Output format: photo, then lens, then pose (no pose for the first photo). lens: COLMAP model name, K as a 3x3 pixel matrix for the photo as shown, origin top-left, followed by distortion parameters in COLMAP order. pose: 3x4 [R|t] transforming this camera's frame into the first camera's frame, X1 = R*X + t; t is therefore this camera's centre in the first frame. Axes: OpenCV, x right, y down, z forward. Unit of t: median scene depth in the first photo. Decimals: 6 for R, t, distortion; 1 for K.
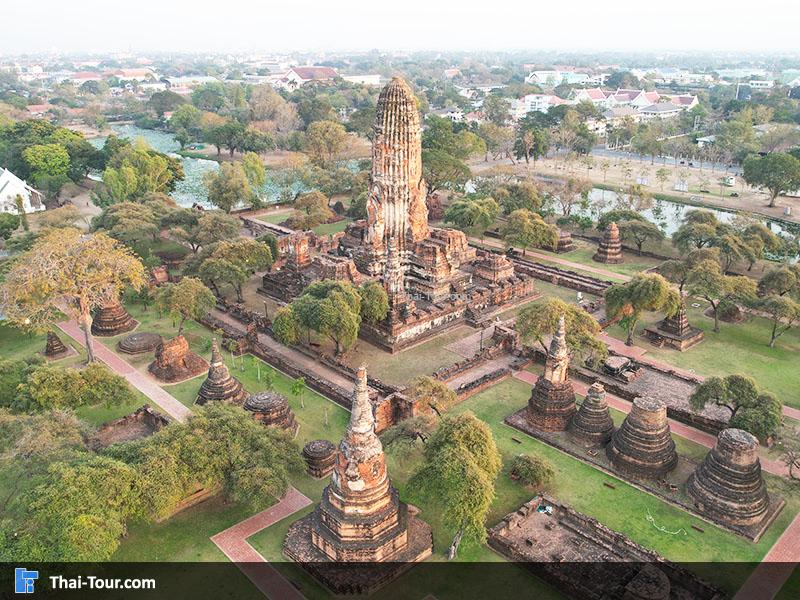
lens RADIAL K [[677.2, 0, 403.0], [0, 677.2, 301.0], [0, 0, 1]] dist [-0.047078, -0.005097]
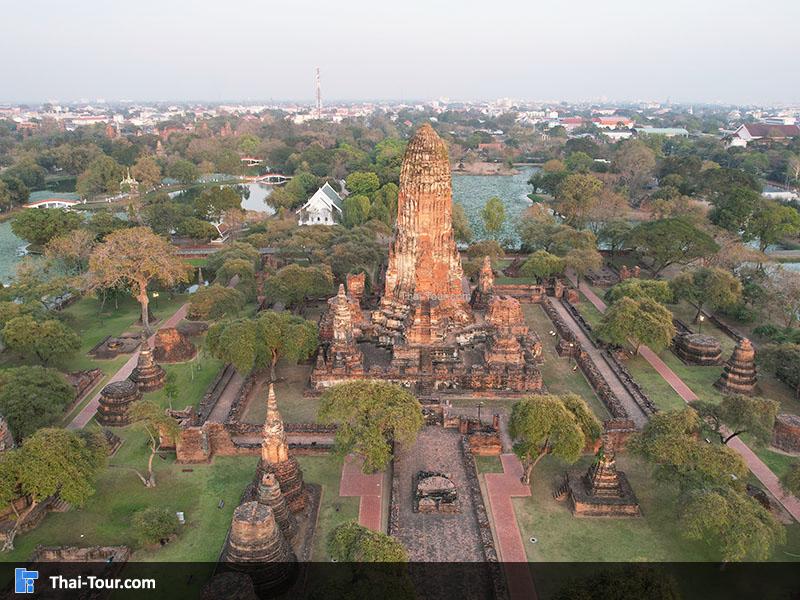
lens RADIAL K [[677.2, 0, 402.2], [0, 677.2, 299.7], [0, 0, 1]] dist [-0.047078, -0.005097]
pose [[0.726411, 0.198726, -0.657902, 0.503538], [-0.245428, 0.969171, 0.021763, -0.082767], [0.641944, 0.145659, 0.752789, 0.233388]]
